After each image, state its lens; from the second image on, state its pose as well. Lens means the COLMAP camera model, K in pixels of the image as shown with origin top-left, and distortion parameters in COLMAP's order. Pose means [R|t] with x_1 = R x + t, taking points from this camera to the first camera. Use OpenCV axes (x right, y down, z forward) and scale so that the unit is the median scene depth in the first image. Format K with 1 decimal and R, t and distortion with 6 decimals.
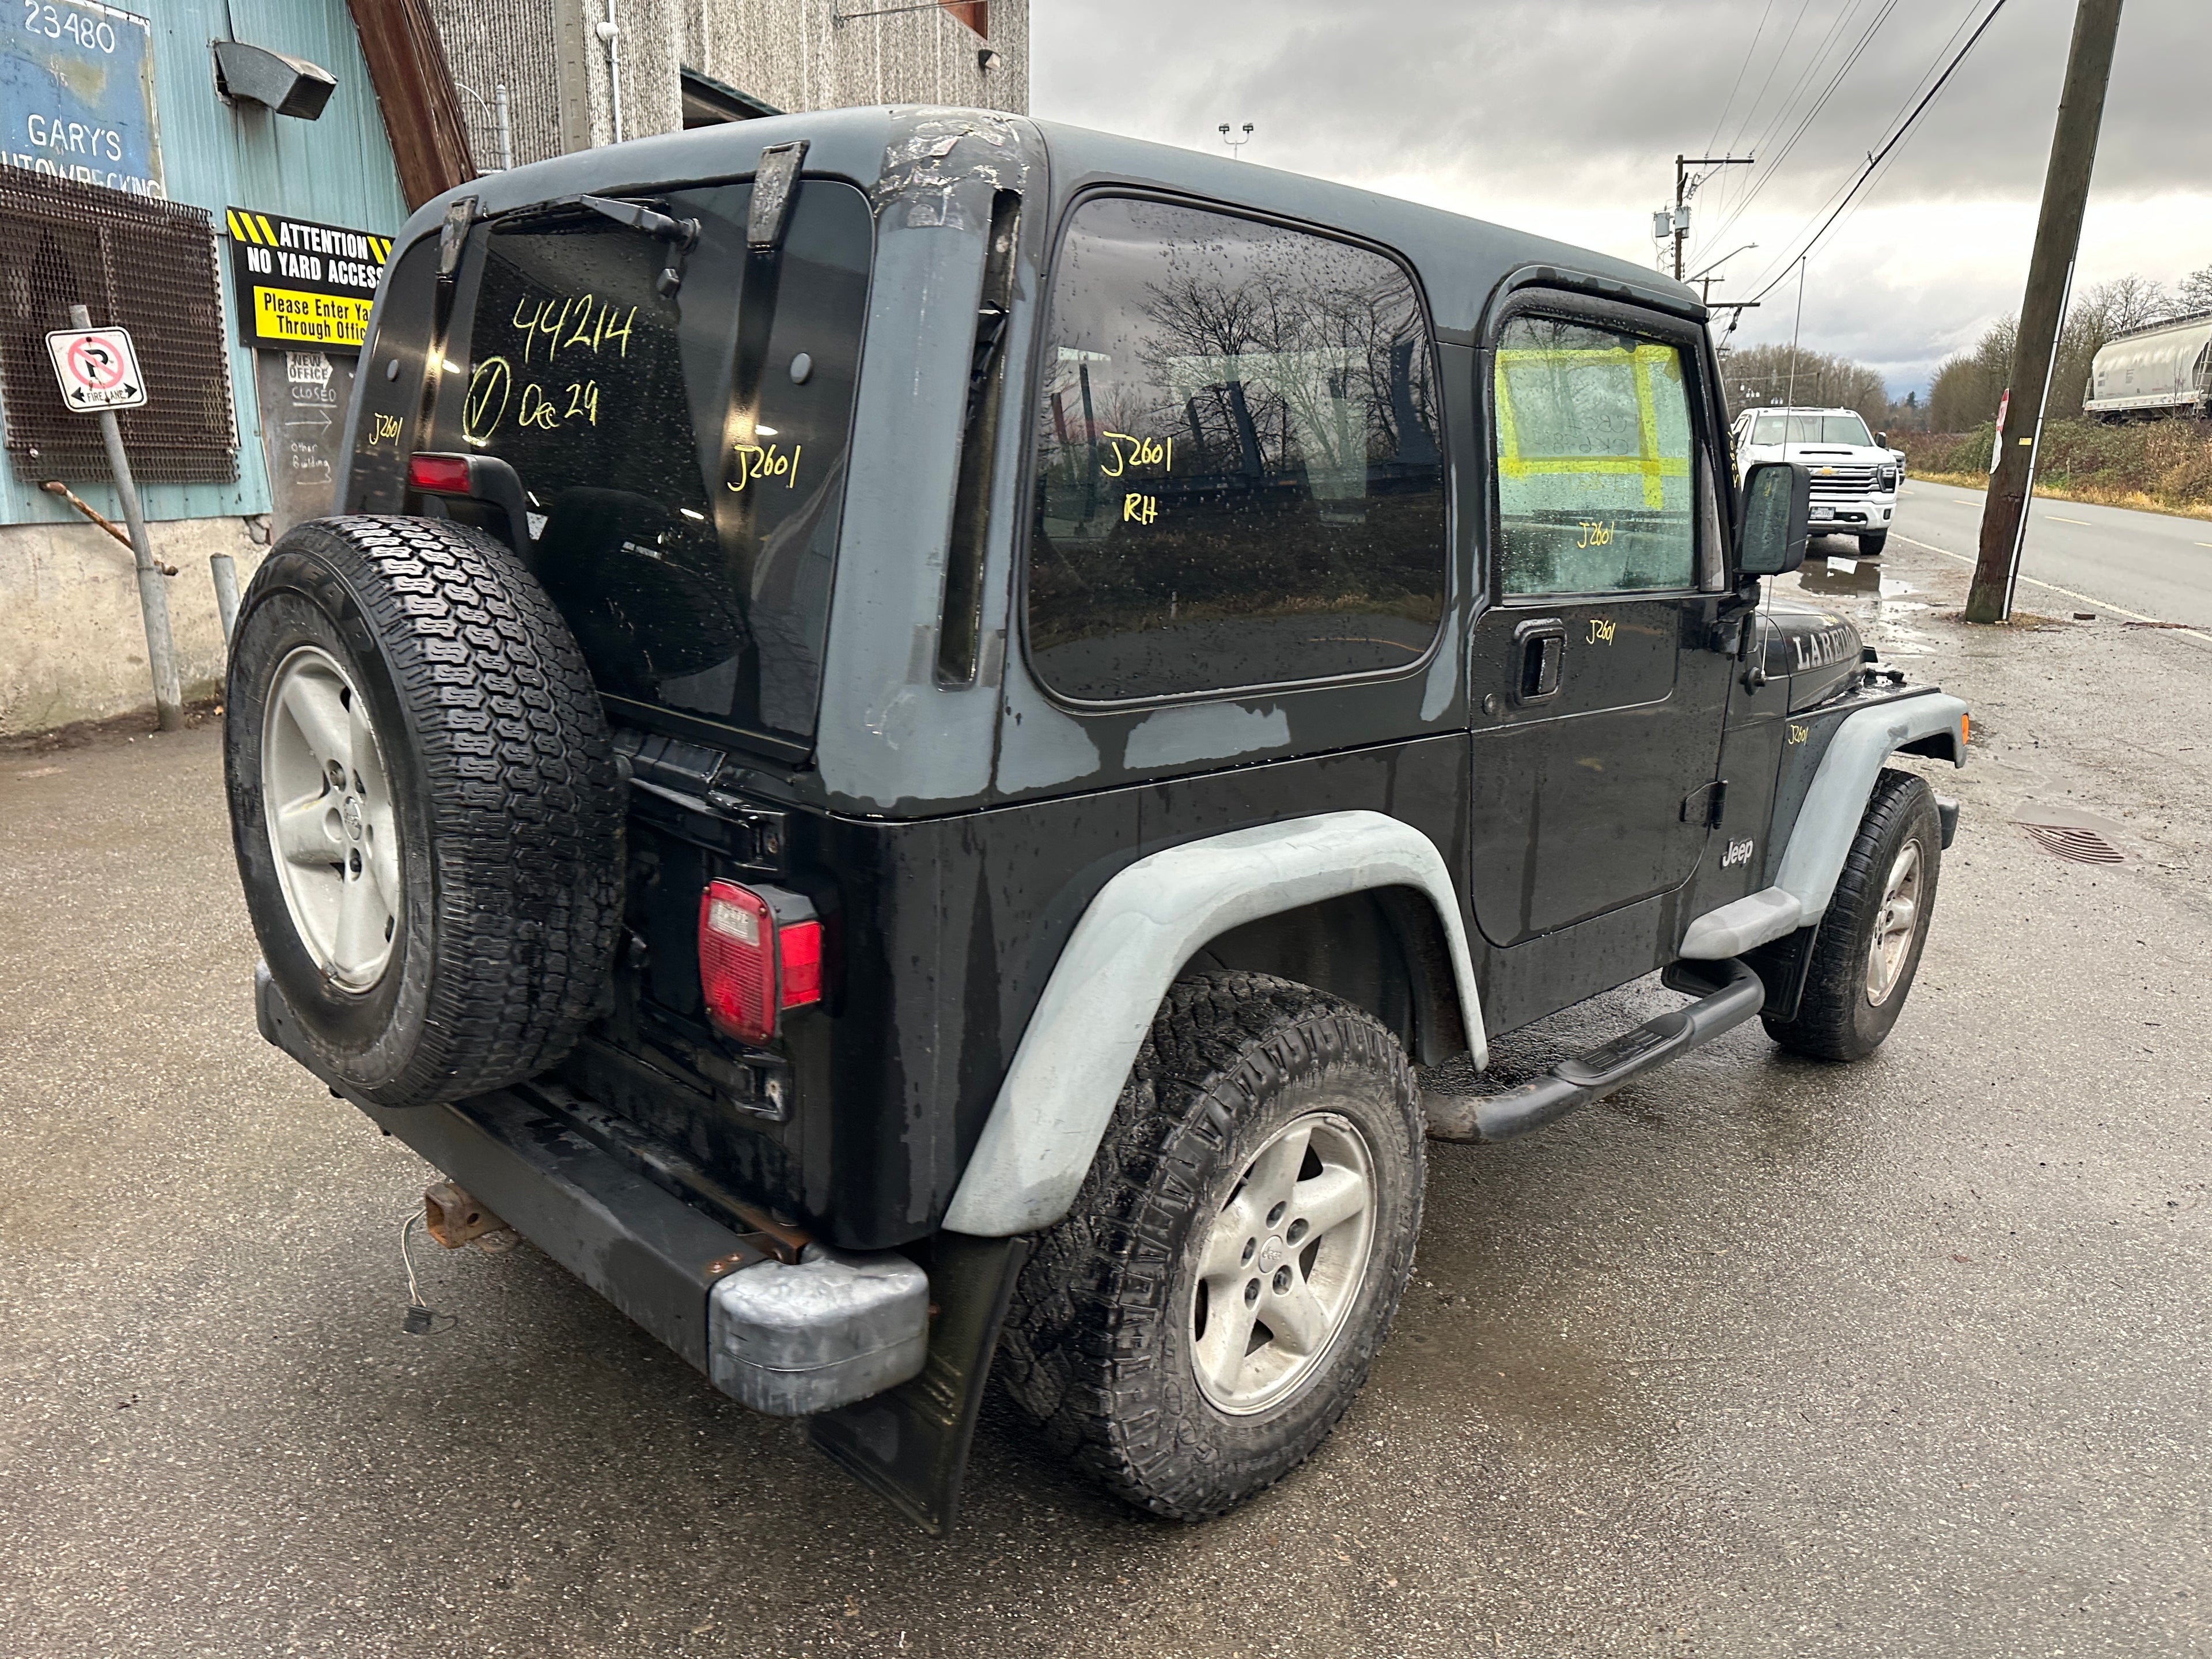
lens RADIAL K [[1571.7, 0, 1105.8], [0, 1571.7, 845.1], [0, 0, 1]] dist [0.027256, -0.026744]
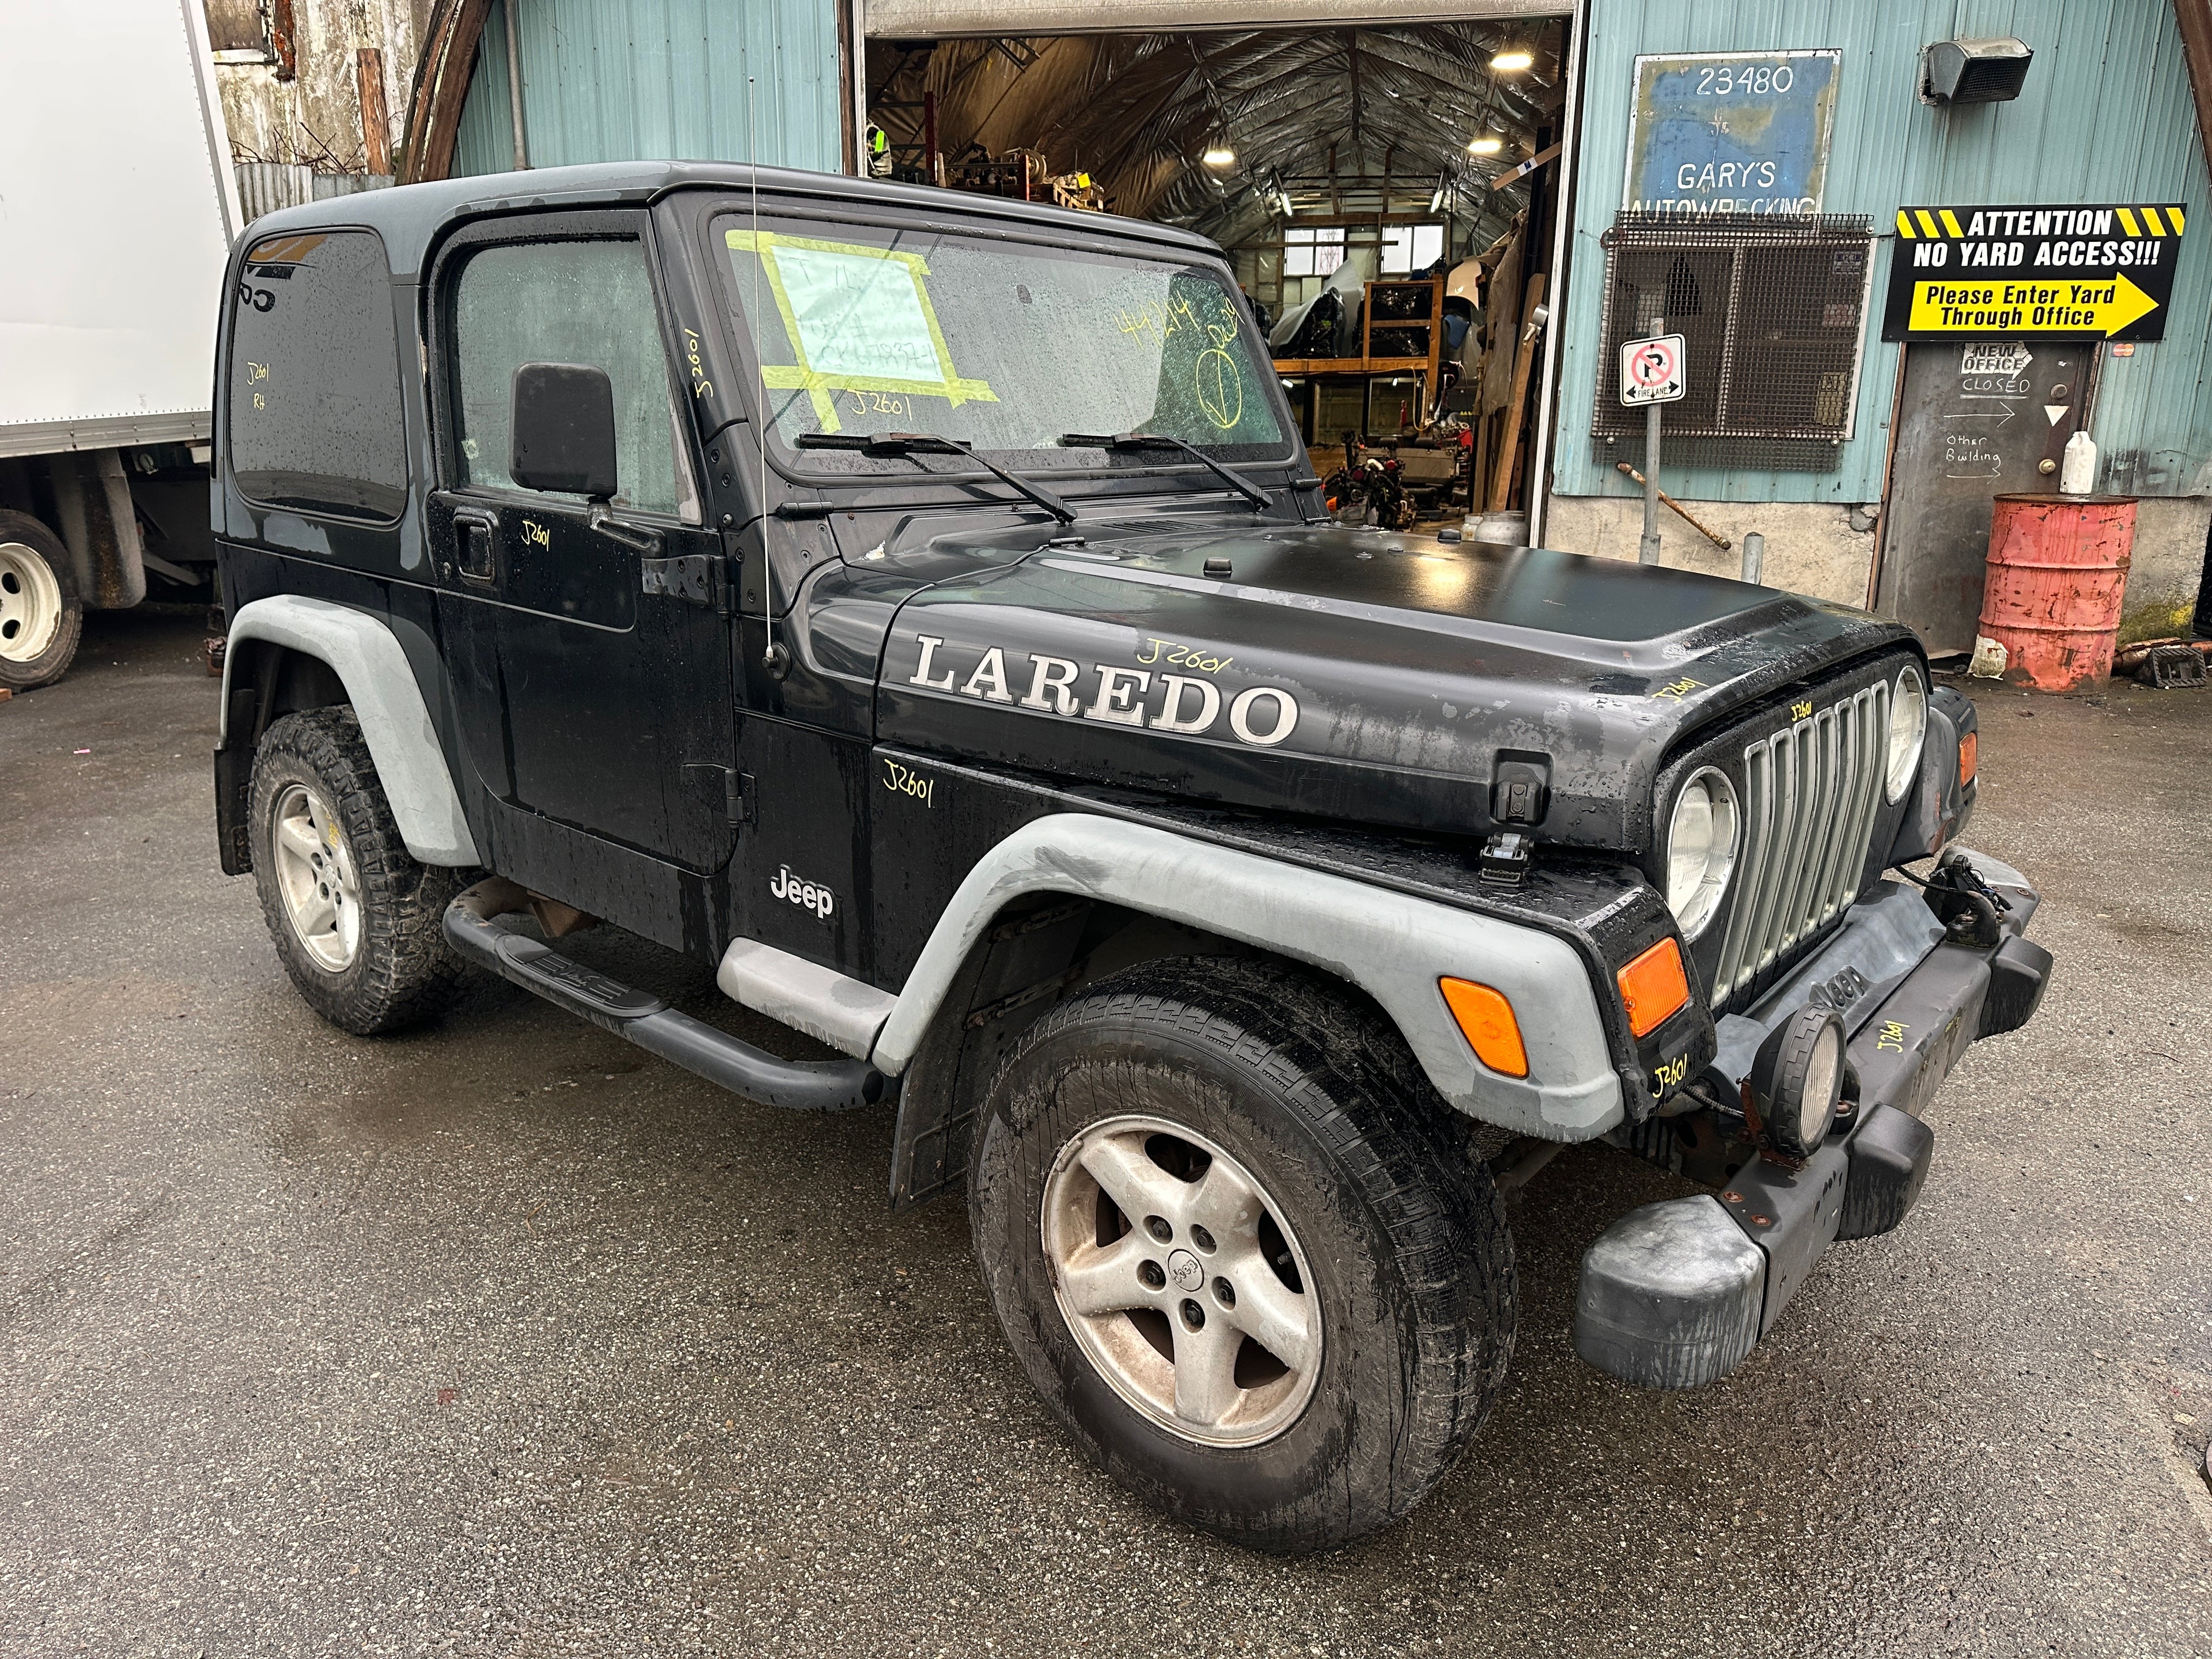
lens RADIAL K [[1563.7, 0, 1111.9], [0, 1563.7, 815.9], [0, 0, 1]] dist [0.041257, -0.037467]
pose [[0.052878, 0.224400, -0.973061, 1.361912], [-0.261751, 0.943469, 0.203352, -0.267058], [0.963686, 0.243947, 0.108626, 1.275005]]
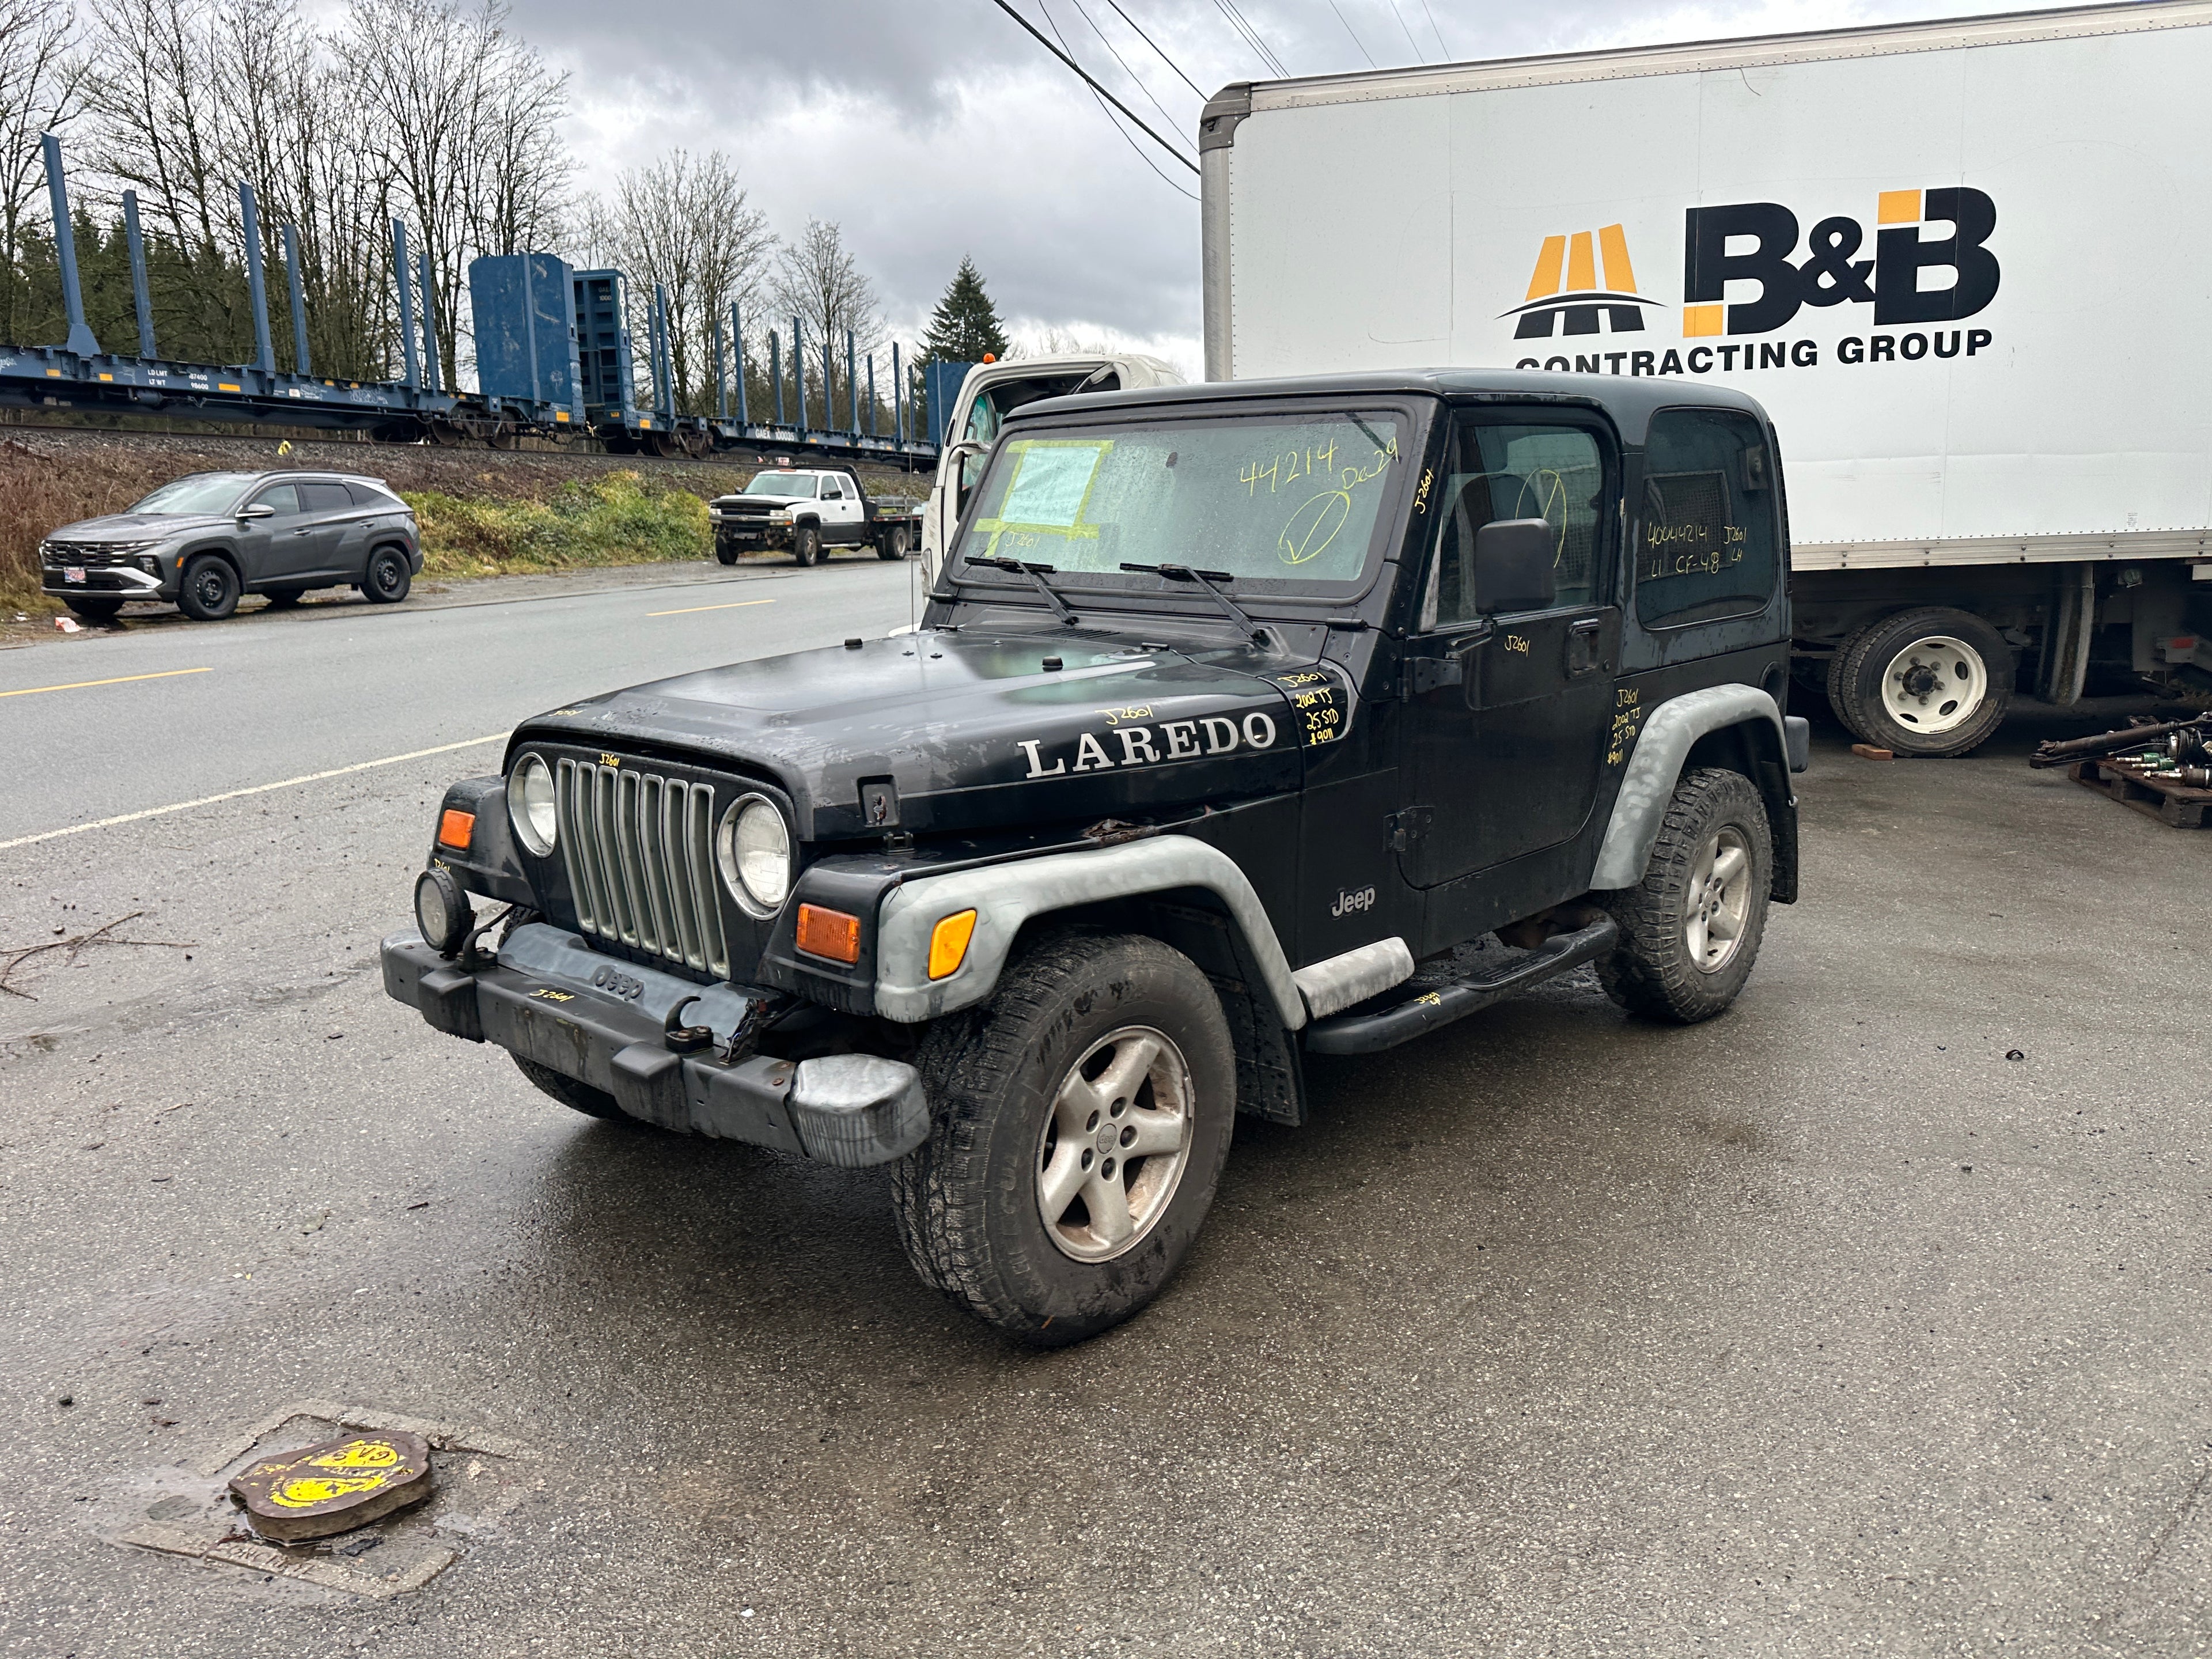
lens RADIAL K [[1569.6, 0, 1111.1], [0, 1569.6, 831.3], [0, 0, 1]] dist [0.033305, -0.031964]
pose [[-0.999547, -0.030041, 0.002013, 0.270455], [-0.025871, 0.891142, 0.452987, -0.711260], [-0.015402, 0.452729, -0.891515, 2.667669]]
